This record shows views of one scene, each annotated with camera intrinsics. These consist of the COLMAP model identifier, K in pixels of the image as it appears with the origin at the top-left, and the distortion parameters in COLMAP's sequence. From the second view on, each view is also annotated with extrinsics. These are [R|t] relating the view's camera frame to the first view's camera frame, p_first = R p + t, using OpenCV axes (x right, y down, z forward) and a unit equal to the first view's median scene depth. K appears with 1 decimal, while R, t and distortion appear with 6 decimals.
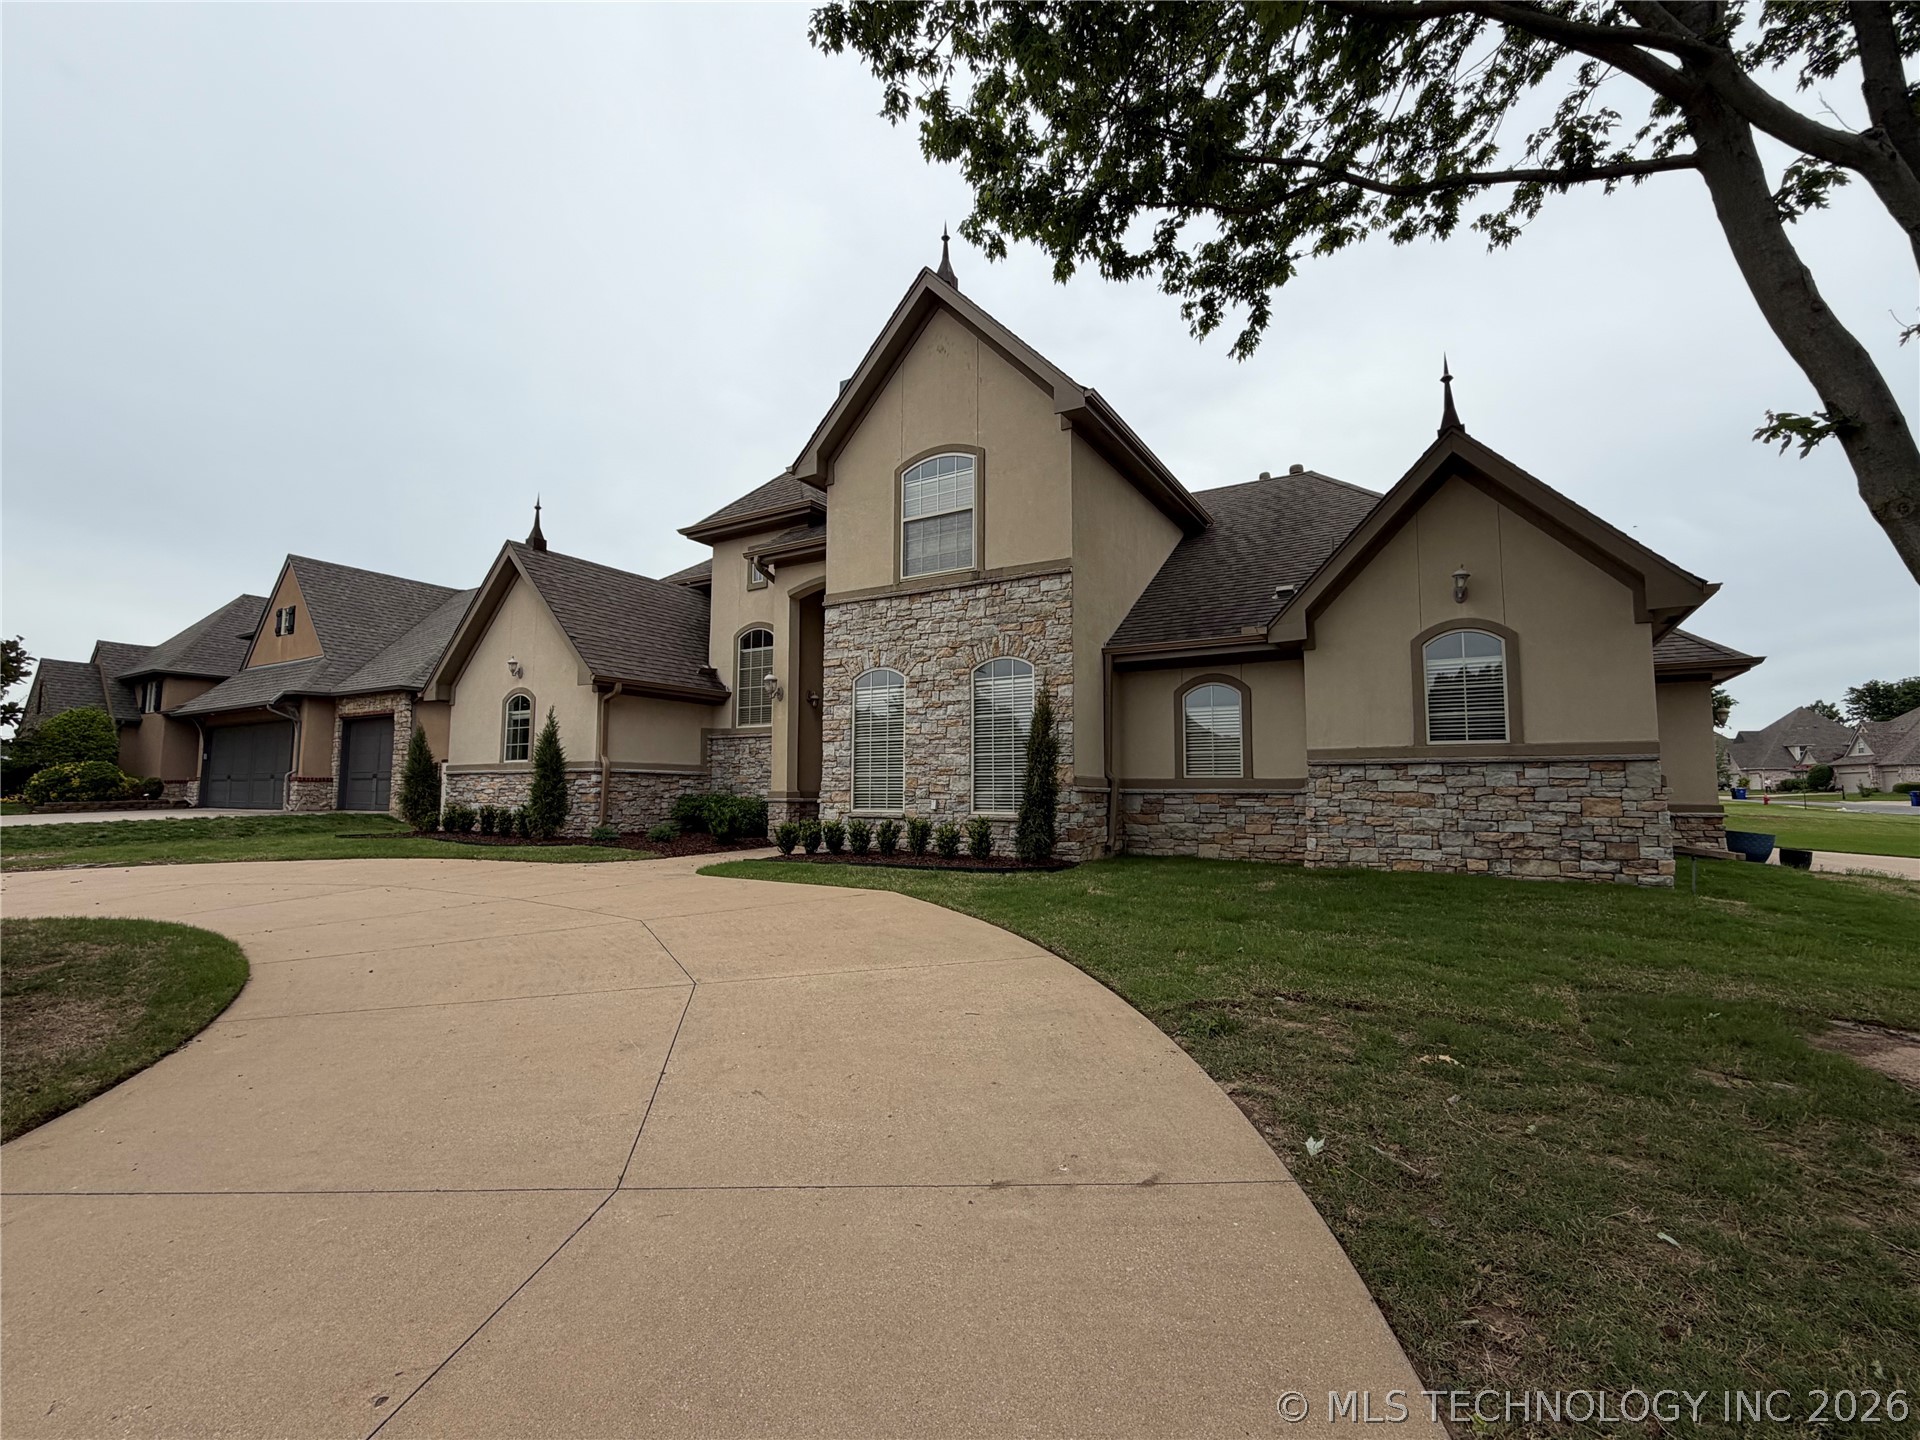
lens RADIAL K [[839.4, 0, 960.0], [0, 839.4, 720.0], [0, 0, 1]] dist [0.000737, -0.000108]
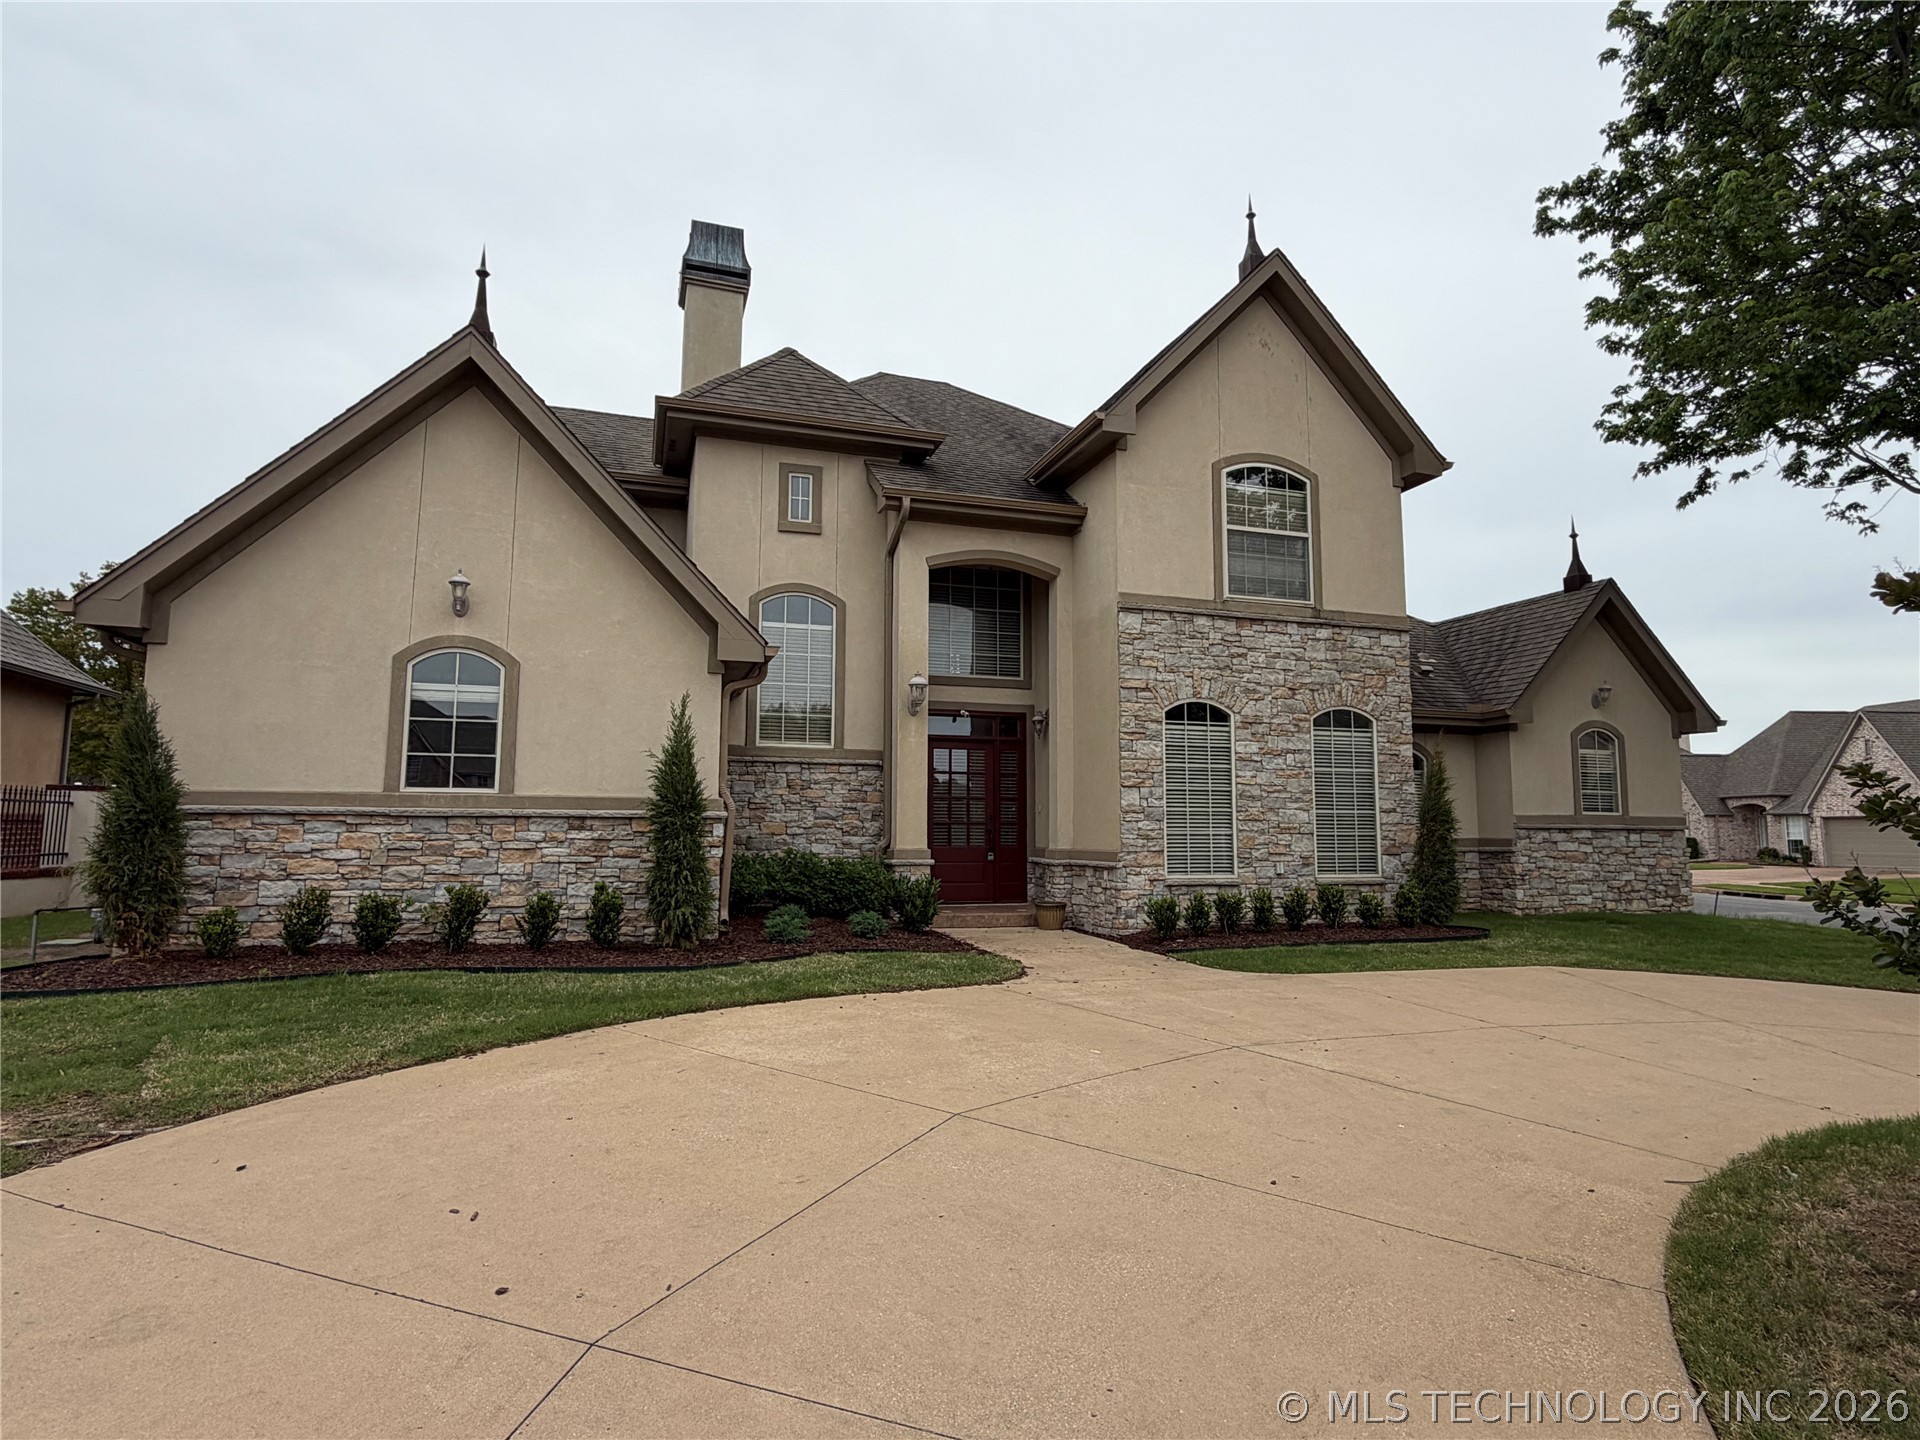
lens RADIAL K [[1087.0, 0, 960.0], [0, 1087.0, 720.0], [0, 0, 1]] dist [-0.001863, 0.000342]
pose [[0.646284, 0.083893, 0.758472, -1.111496], [-0.067223, 0.996333, -0.052922, 0.030779], [-0.760131, -0.016784, 0.649553, 0.527878]]
